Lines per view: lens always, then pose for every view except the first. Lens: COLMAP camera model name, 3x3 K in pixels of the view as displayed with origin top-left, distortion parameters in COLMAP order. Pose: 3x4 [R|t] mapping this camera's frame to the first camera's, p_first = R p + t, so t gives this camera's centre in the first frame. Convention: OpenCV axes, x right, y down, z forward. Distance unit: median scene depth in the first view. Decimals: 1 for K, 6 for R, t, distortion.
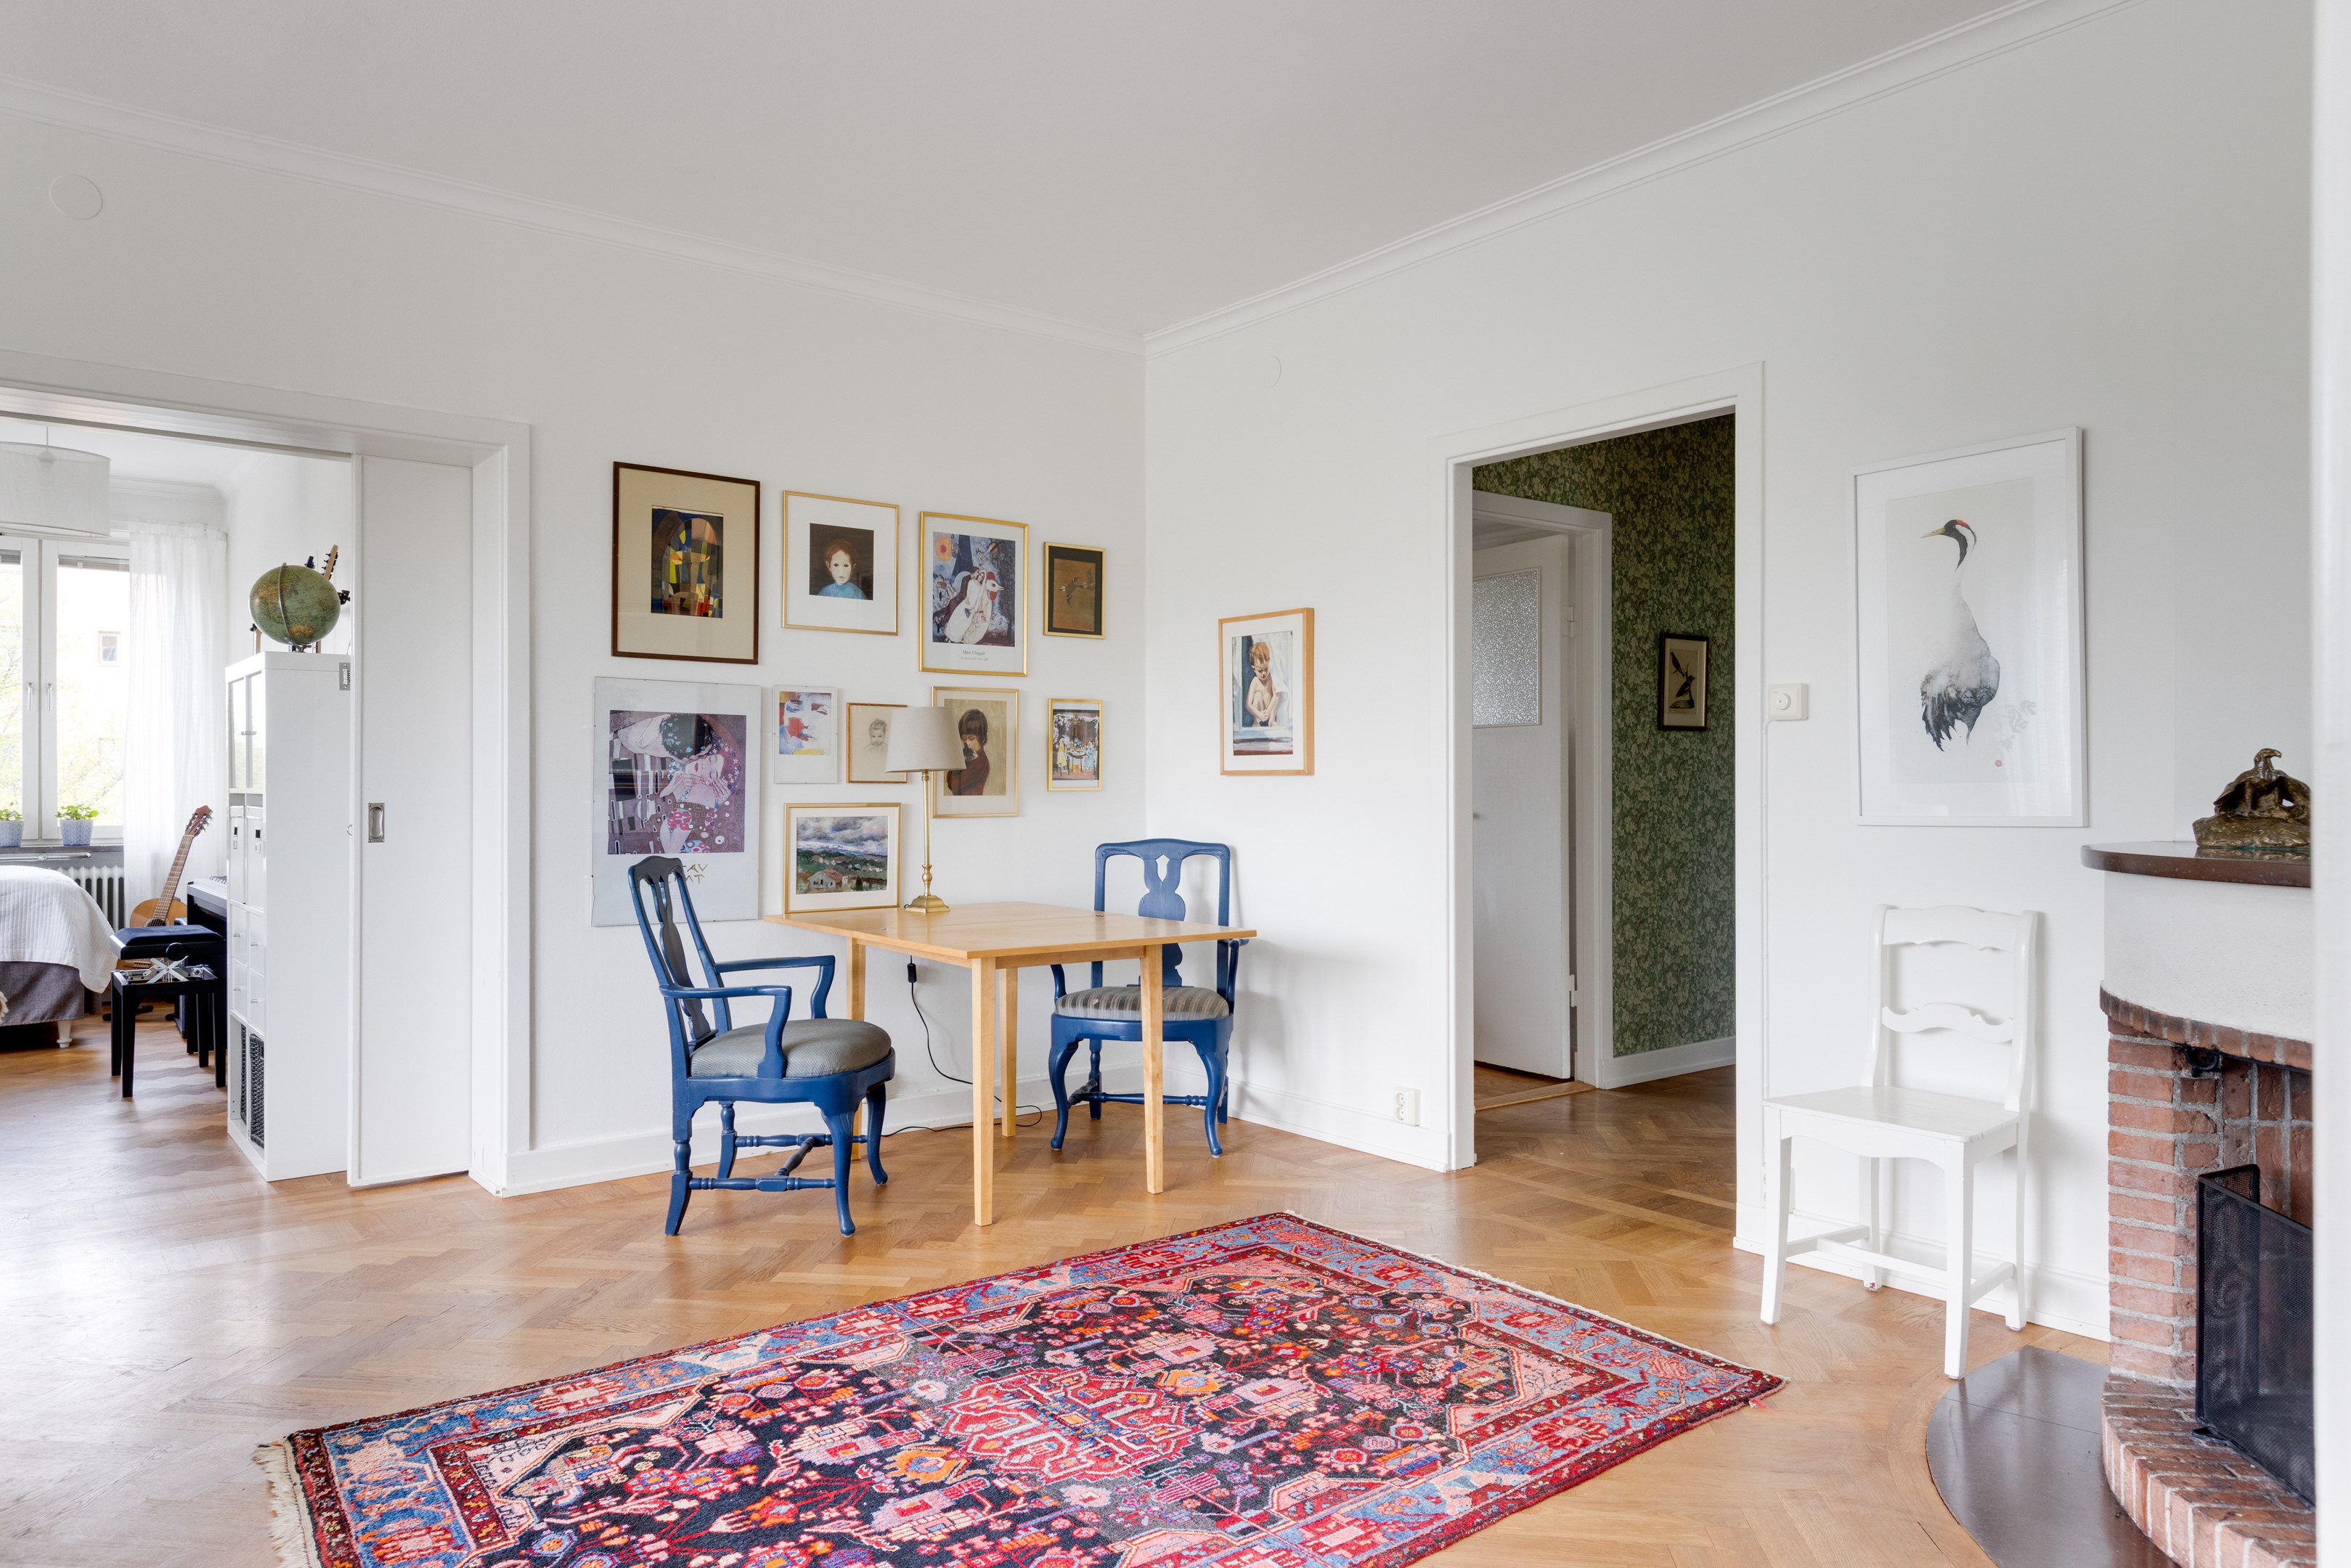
lens RADIAL K [[1476.9, 0, 1111.6], [0, 1476.9, 785.8], [0, 0, 1]] dist [0.017308, -0.002513]
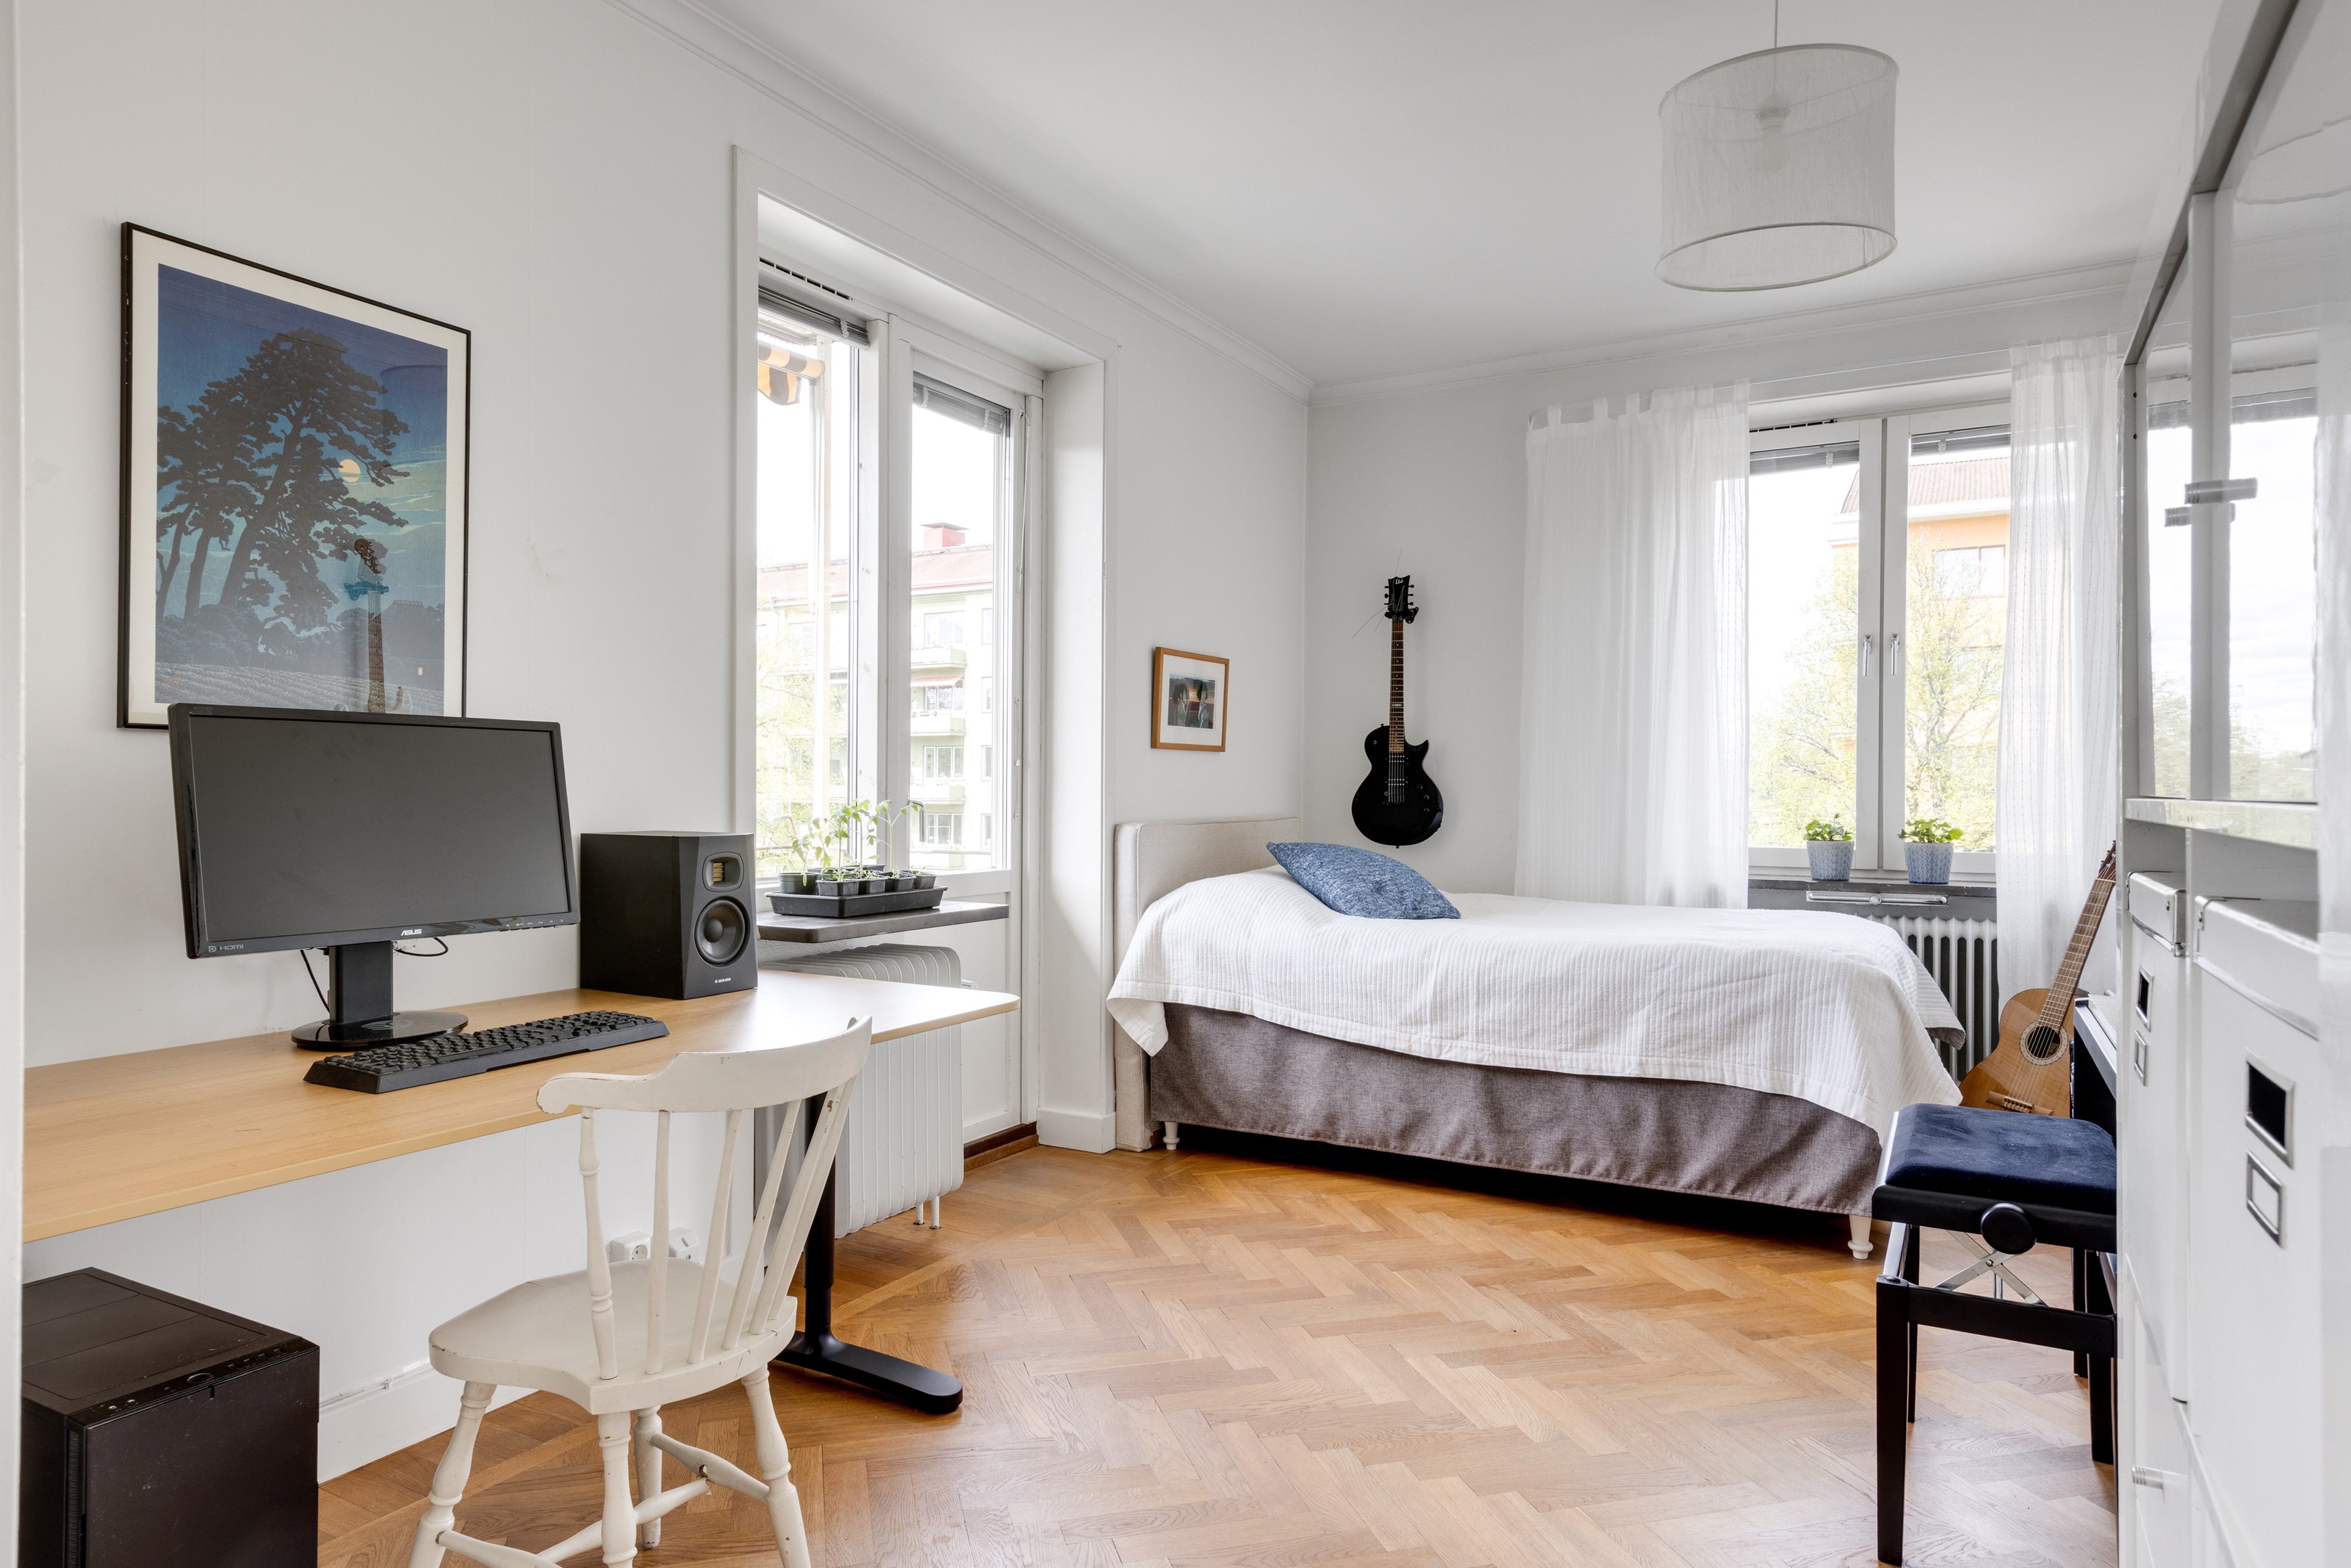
lens RADIAL K [[1357.8, 0, 1187.1], [0, 1357.8, 781.9], [0, 0, 1]] dist [0.003681, 0.001590]
pose [[0.381932, -0.004358, -0.924180, -0.789177], [-0.005979, 0.999956, -0.007186, 0.008760], [0.924171, 0.008270, 0.381890, 1.367988]]
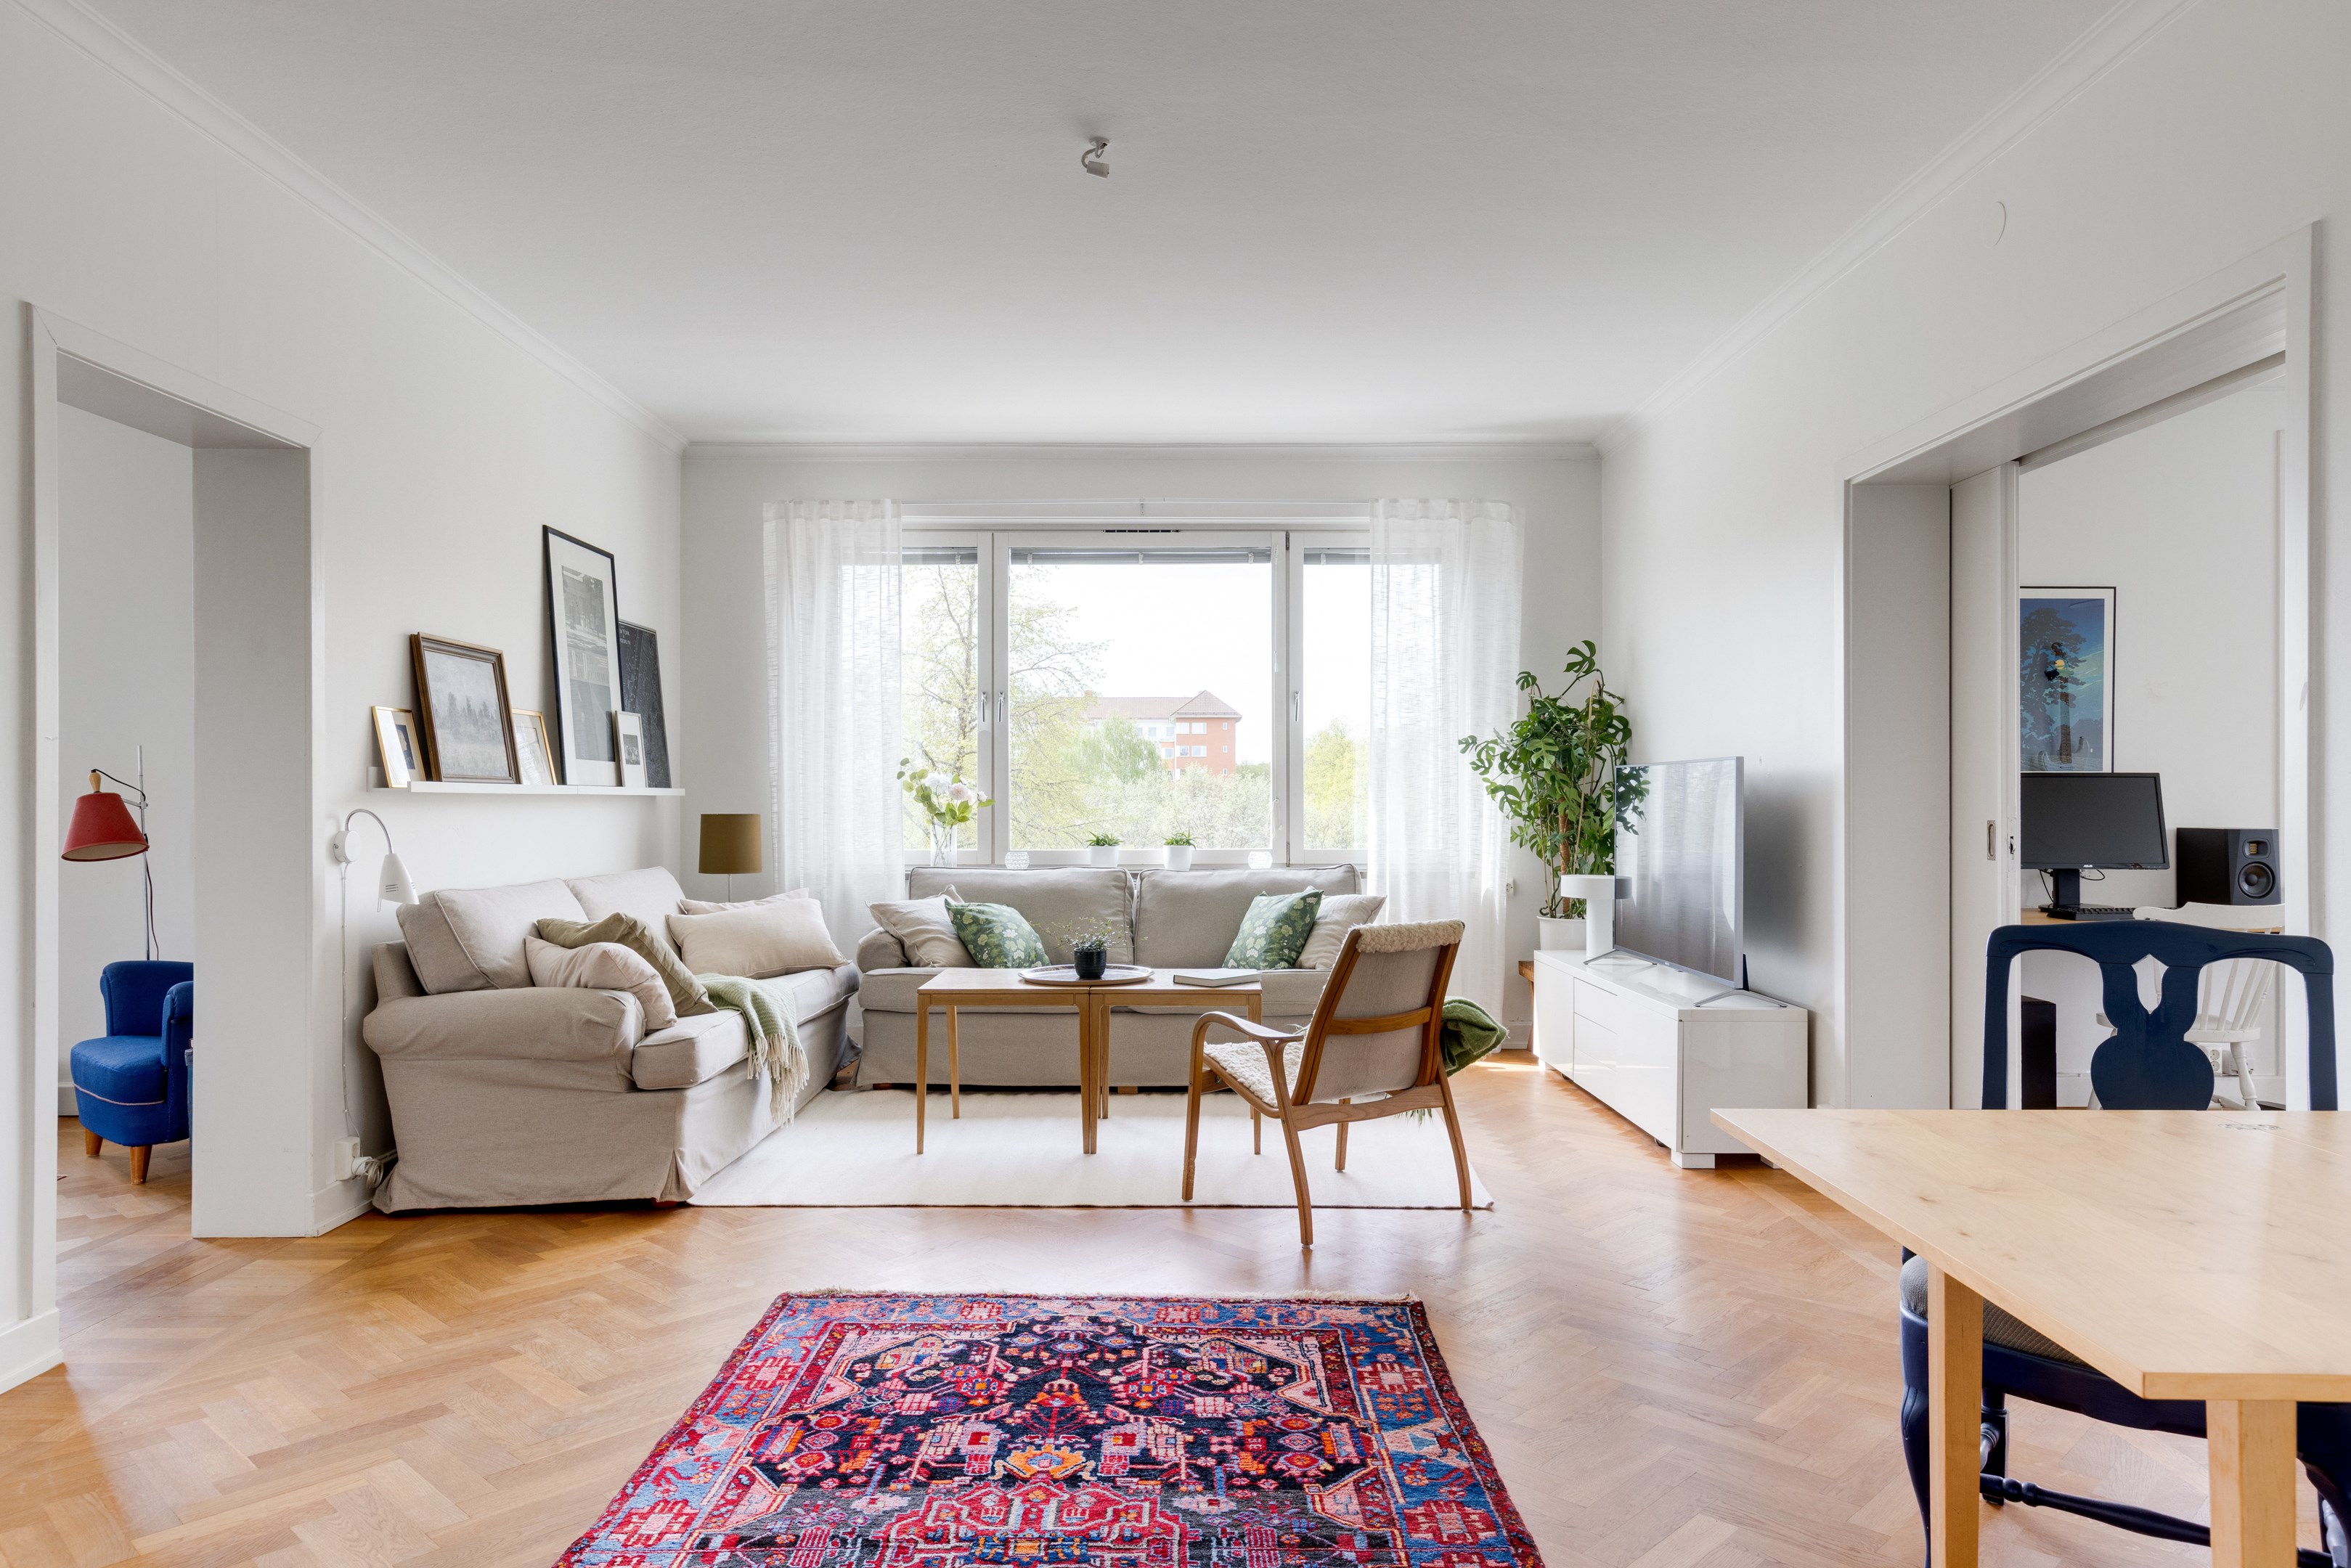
lens RADIAL K [[1498.4, 0, 1175.5], [0, 1498.4, 784.0], [0, 0, 1]] dist [0.017610, -0.000094]
pose [[-0.575842, -0.010243, -0.817497, 0.598301], [-0.001001, 0.999930, -0.011823, 0.004940], [0.817560, -0.005990, -0.575812, 1.489026]]
